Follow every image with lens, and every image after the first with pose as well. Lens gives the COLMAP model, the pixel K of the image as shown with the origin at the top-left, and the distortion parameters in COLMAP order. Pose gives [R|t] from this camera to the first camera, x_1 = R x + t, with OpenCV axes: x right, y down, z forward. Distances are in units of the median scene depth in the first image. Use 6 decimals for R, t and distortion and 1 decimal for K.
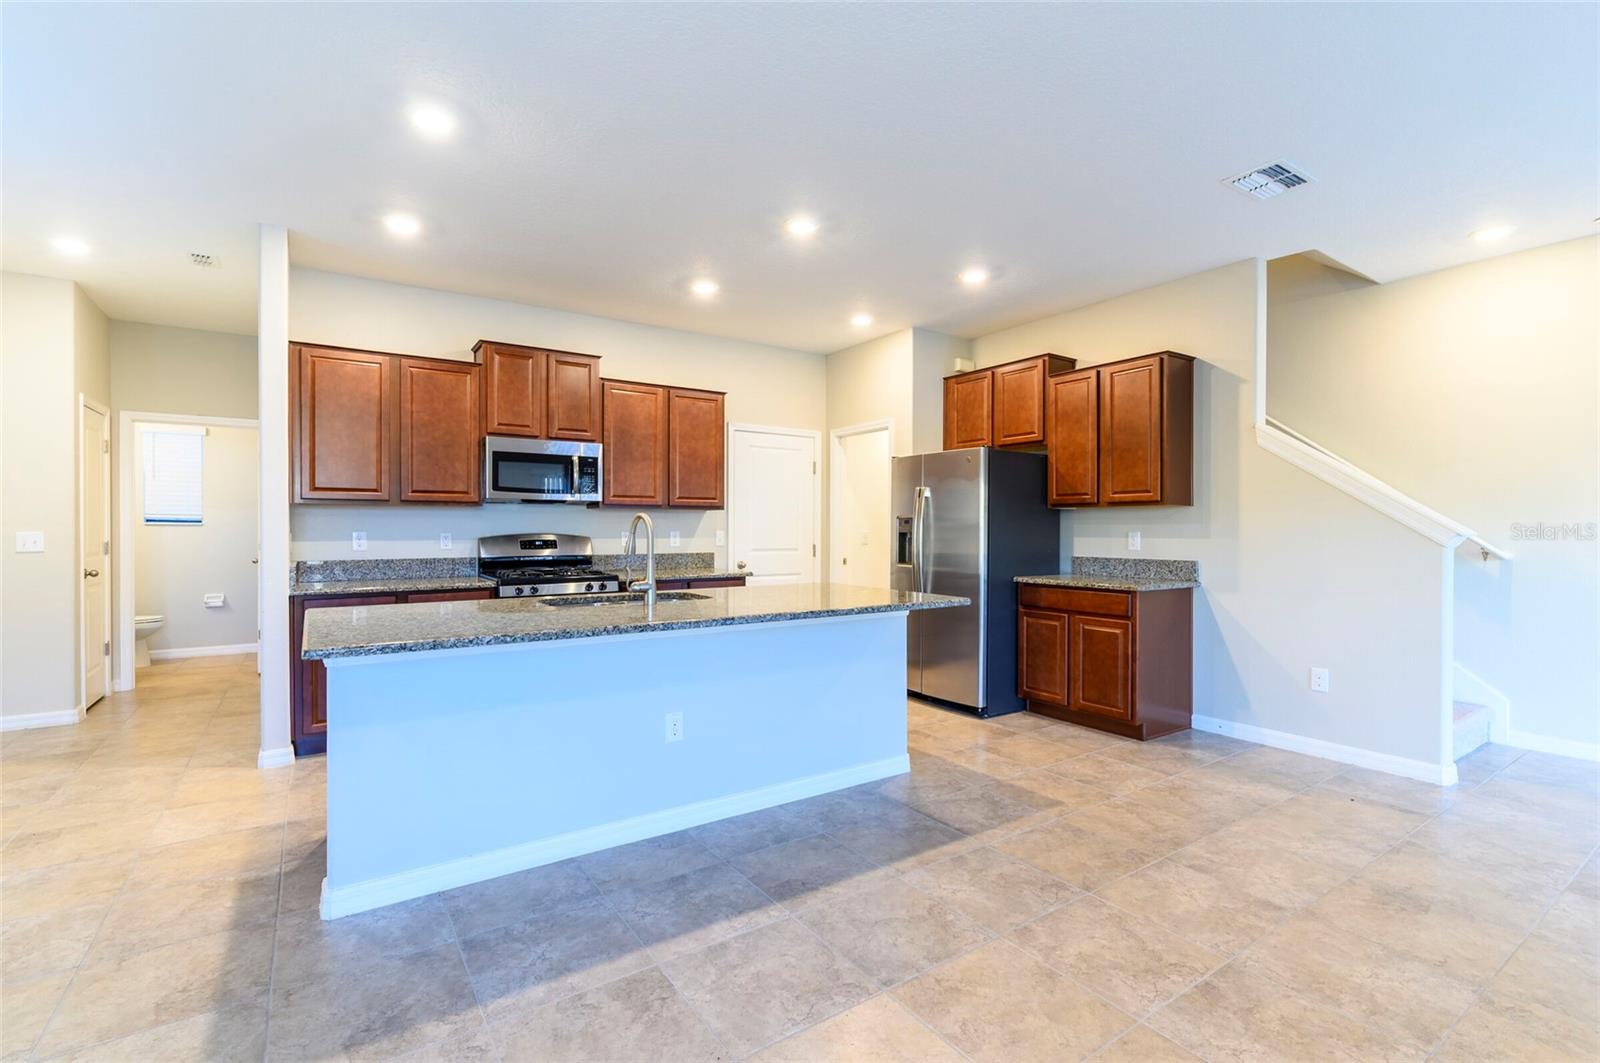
lens RADIAL K [[721.3, 0, 800.0], [0, 721.3, 531.5], [0, 0, 1]] dist [-0.003639, -0.000954]
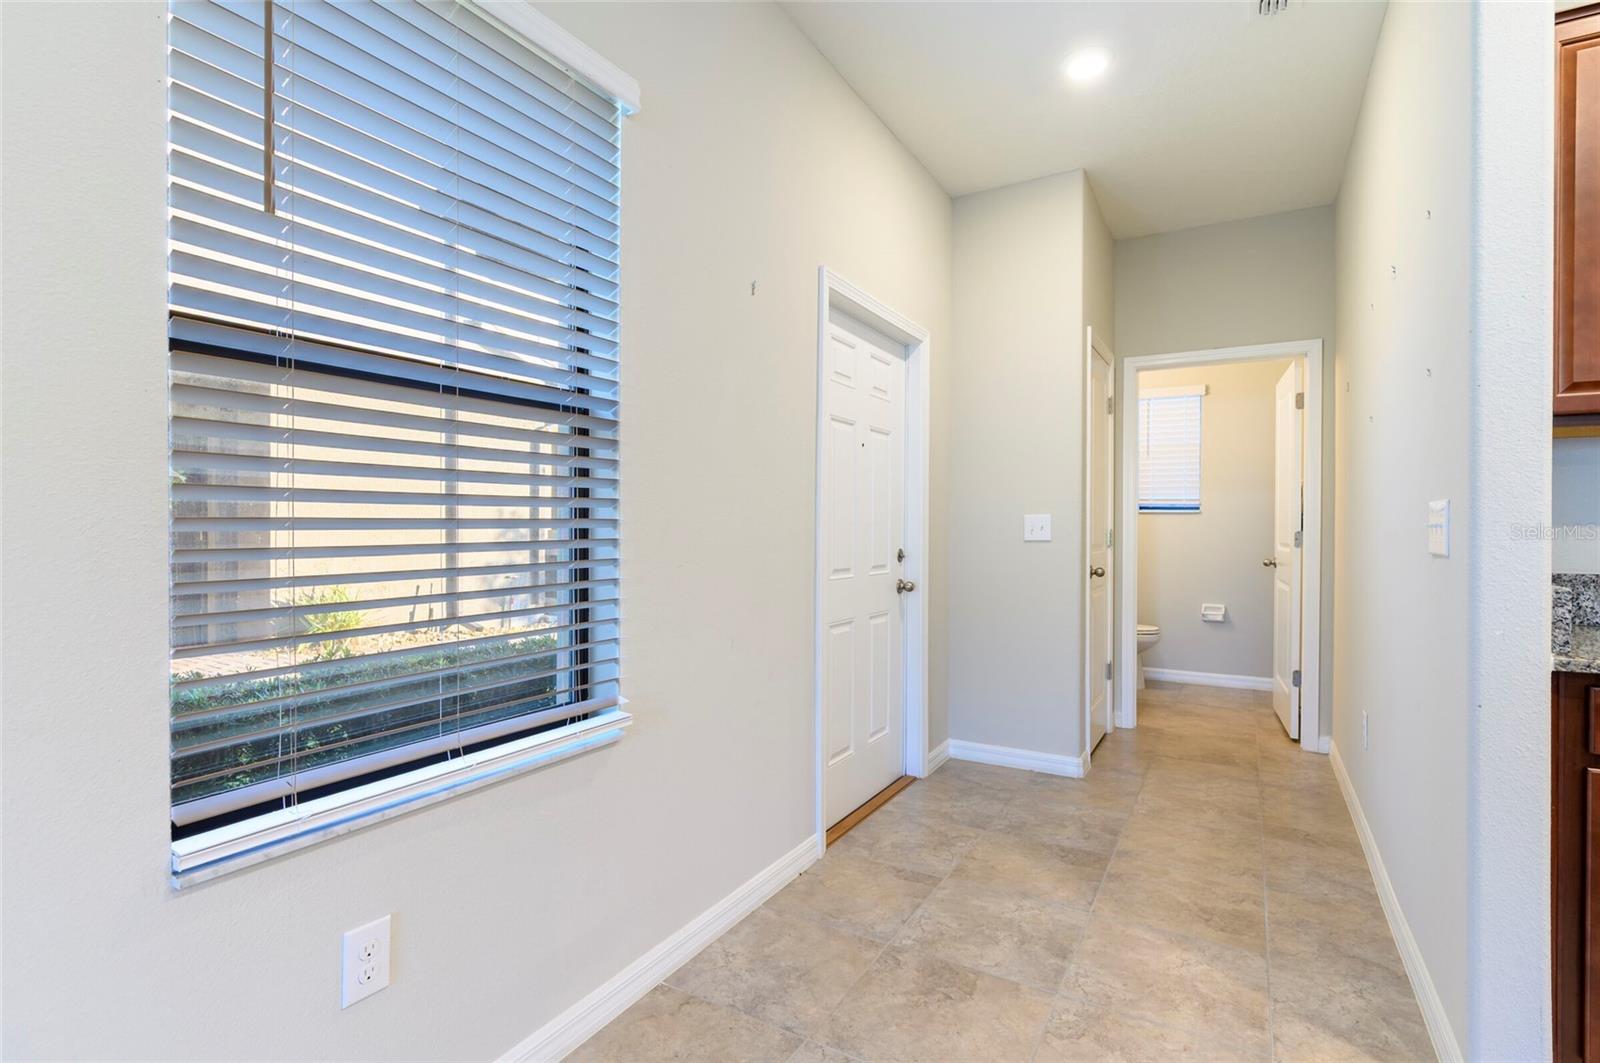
lens RADIAL K [[764.2, 0, 812.1], [0, 764.2, 529.1], [0, 0, 1]] dist [-0.001089, 0.000060]
pose [[0.446725, 0.005310, -0.894655, -0.444351], [-0.008047, 0.999966, 0.001917, 0.016409], [0.894635, 0.006343, 0.446753, 0.414086]]
